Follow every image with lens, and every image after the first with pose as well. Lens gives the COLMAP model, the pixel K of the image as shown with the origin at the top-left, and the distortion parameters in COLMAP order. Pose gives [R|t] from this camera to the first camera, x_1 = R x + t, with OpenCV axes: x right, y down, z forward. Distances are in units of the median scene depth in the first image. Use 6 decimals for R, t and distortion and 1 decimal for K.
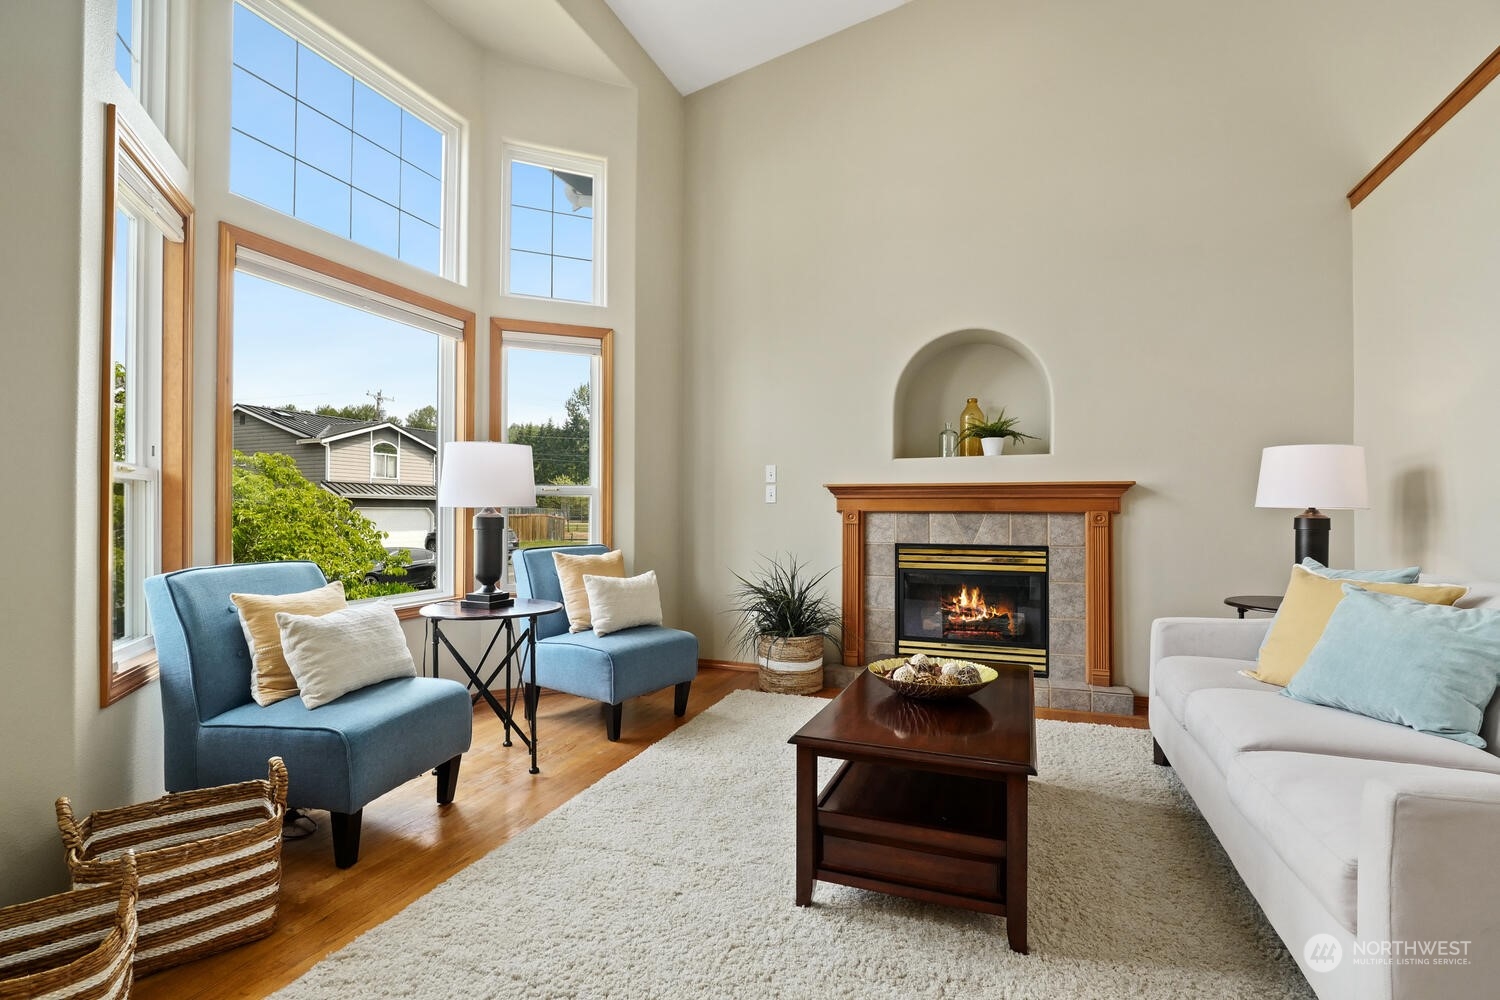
lens RADIAL K [[694.2, 0, 750.8], [0, 694.2, 493.6], [0, 0, 1]] dist [-0.011357, 0.000766]
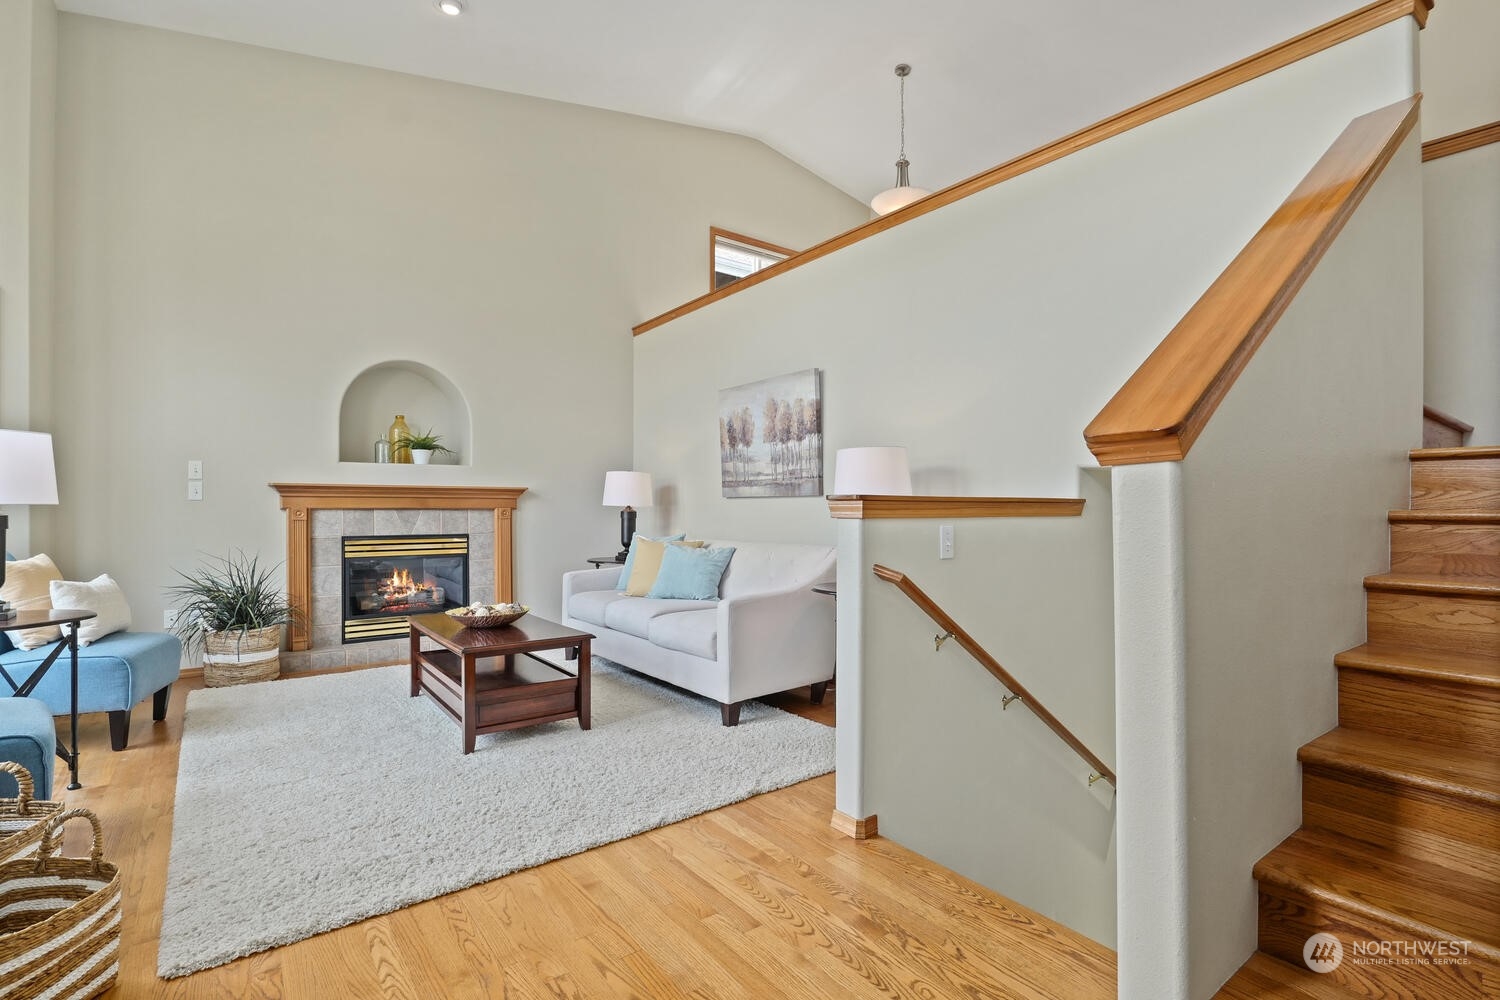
lens RADIAL K [[694.2, 0, 751.6], [0, 694.2, 503.8], [0, 0, 1]] dist [-0.011357, 0.000766]
pose [[0.521862, 0.001956, 0.853028, -0.421374], [-0.019444, 0.999765, 0.009603, -0.006270], [-0.852808, -0.021598, 0.521777, -0.171440]]
